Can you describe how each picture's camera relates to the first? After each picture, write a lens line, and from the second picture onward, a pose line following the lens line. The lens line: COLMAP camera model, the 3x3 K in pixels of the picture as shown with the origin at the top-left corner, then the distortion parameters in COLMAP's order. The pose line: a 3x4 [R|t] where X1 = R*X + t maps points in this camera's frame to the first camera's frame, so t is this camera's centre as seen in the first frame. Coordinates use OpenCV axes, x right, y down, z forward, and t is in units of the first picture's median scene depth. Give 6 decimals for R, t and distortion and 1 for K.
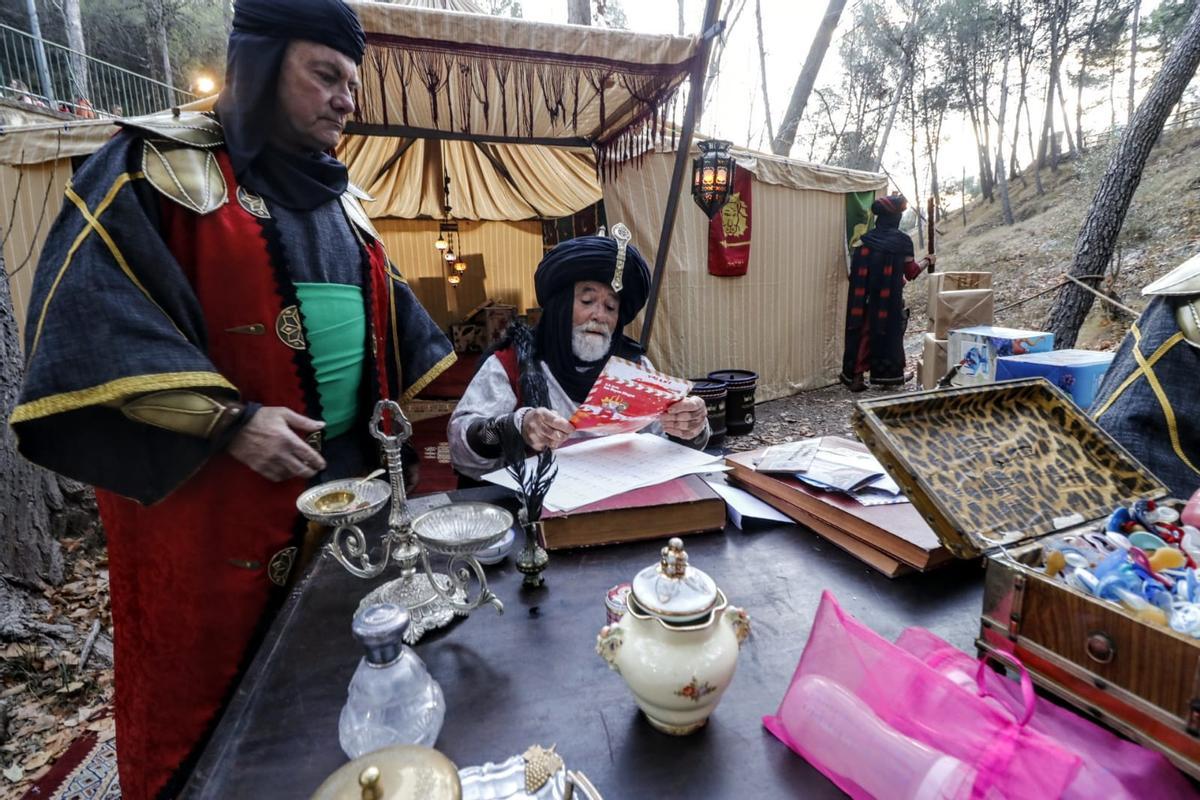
lens RADIAL K [[557.8, 0, 599.9], [0, 557.8, 402.8], [0, 0, 1]] dist [-0.003261, -0.009581]
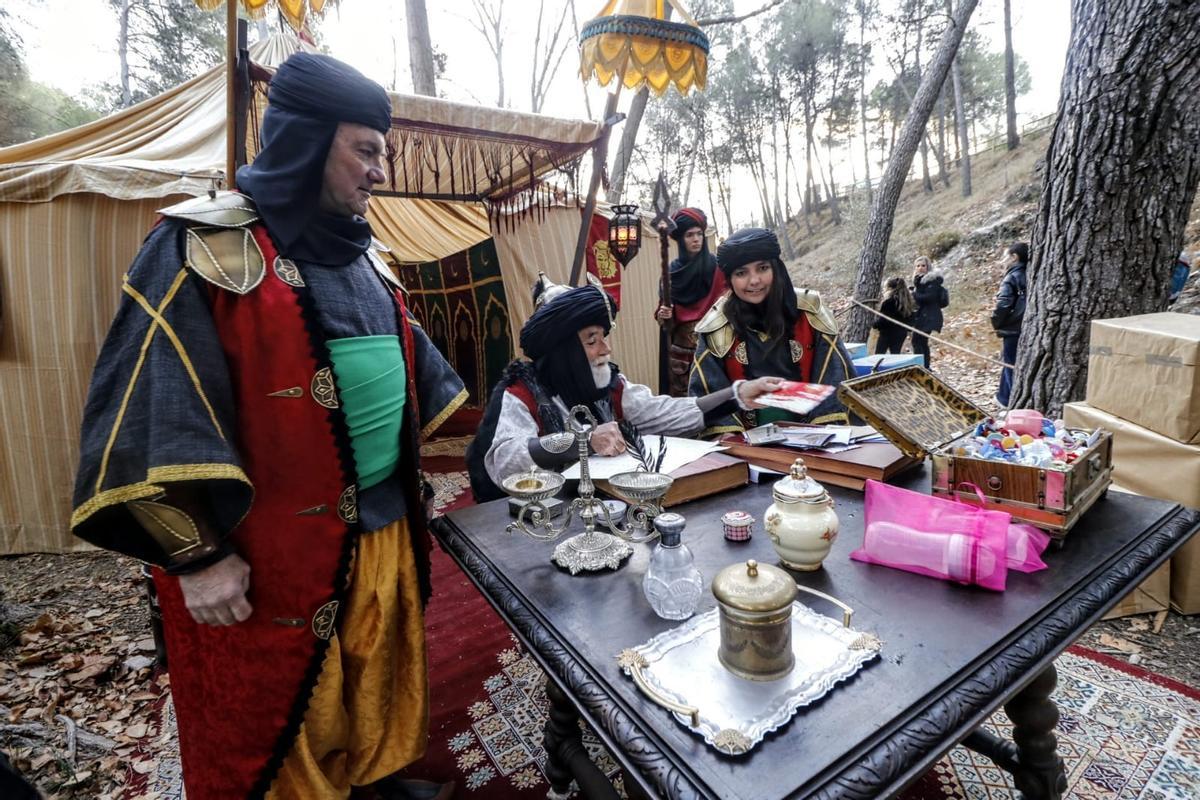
lens RADIAL K [[560.4, 0, 600.0], [0, 560.4, 400.0], [0, 0, 1]] dist [-0.006324, -0.005811]
pose [[0.955467, -0.086867, 0.282022, -0.100727], [0.107176, 0.992583, -0.057373, 0.009727], [-0.274946, 0.085044, 0.957691, -0.058304]]
